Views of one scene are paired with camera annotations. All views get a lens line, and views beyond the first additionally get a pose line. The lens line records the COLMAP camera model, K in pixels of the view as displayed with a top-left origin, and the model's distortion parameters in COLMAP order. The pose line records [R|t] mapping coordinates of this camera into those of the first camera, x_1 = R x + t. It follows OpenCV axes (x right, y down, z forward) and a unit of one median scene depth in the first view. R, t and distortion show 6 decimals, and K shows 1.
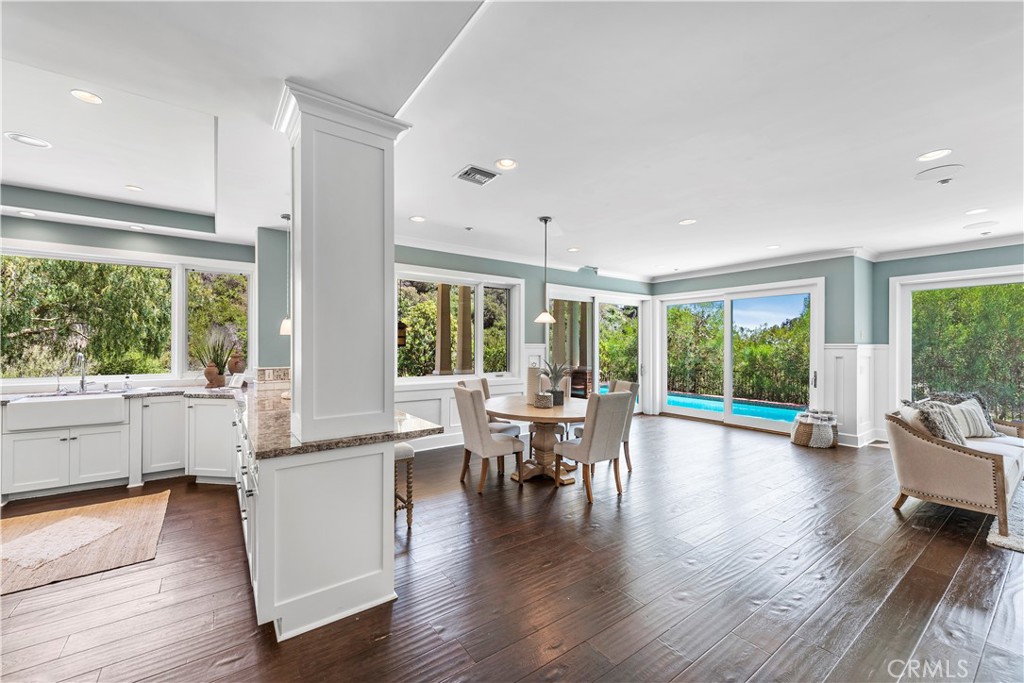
lens RADIAL K [[410.4, 0, 509.6], [0, 410.4, 343.3], [0, 0, 1]] dist [0.004479, -0.000240]
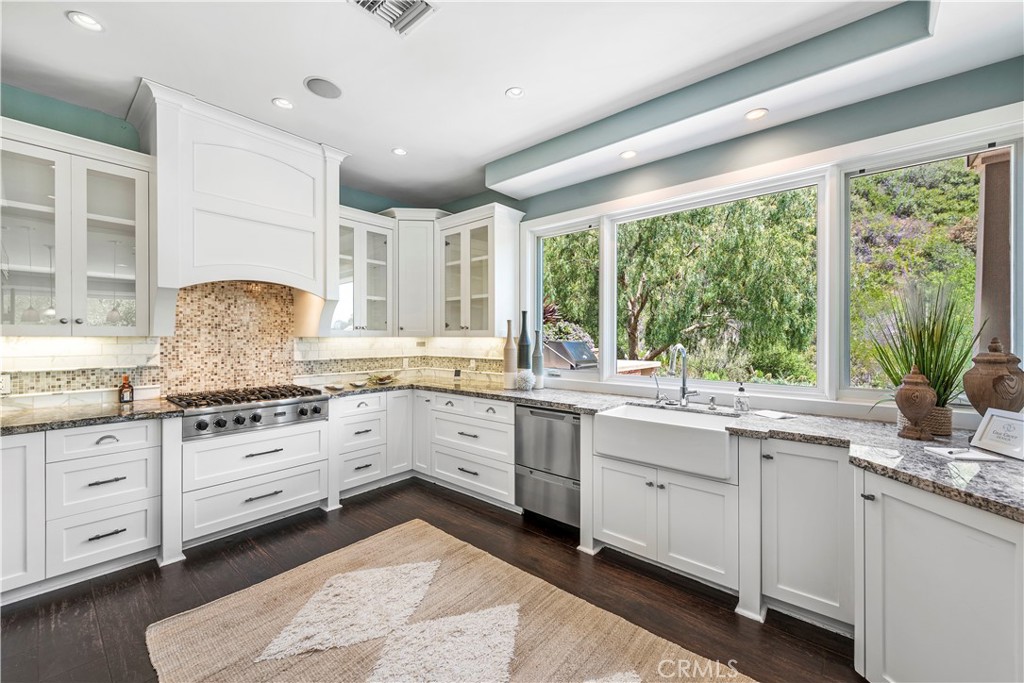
lens RADIAL K [[403.3, 0, 514.8], [0, 403.3, 337.9], [0, 0, 1]] dist [0.008986, -0.000455]
pose [[0.240799, -0.004804, -0.970563, -0.198389], [0.005031, 0.999980, -0.003702, 0.005576], [0.970562, -0.003991, 0.240818, 0.240960]]
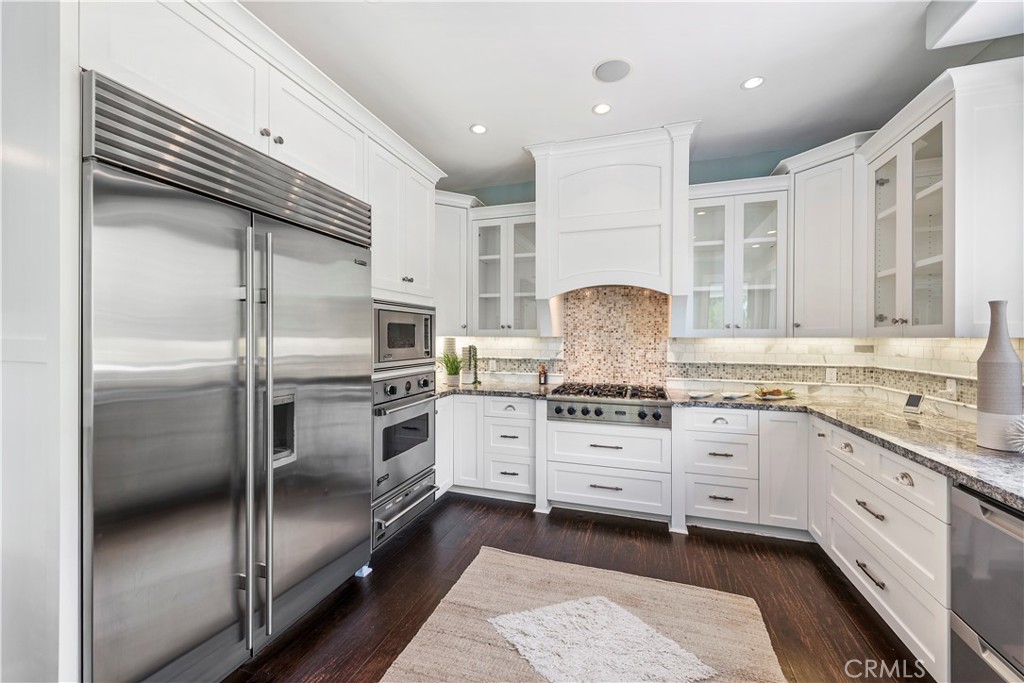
lens RADIAL K [[403.3, 0, 514.8], [0, 403.3, 337.9], [0, 0, 1]] dist [0.008986, -0.000455]
pose [[-0.807500, -0.008250, -0.589809, -0.278811], [-0.005830, 0.999965, -0.006005, 0.005694], [0.589838, -0.001410, -0.807520, 0.333699]]
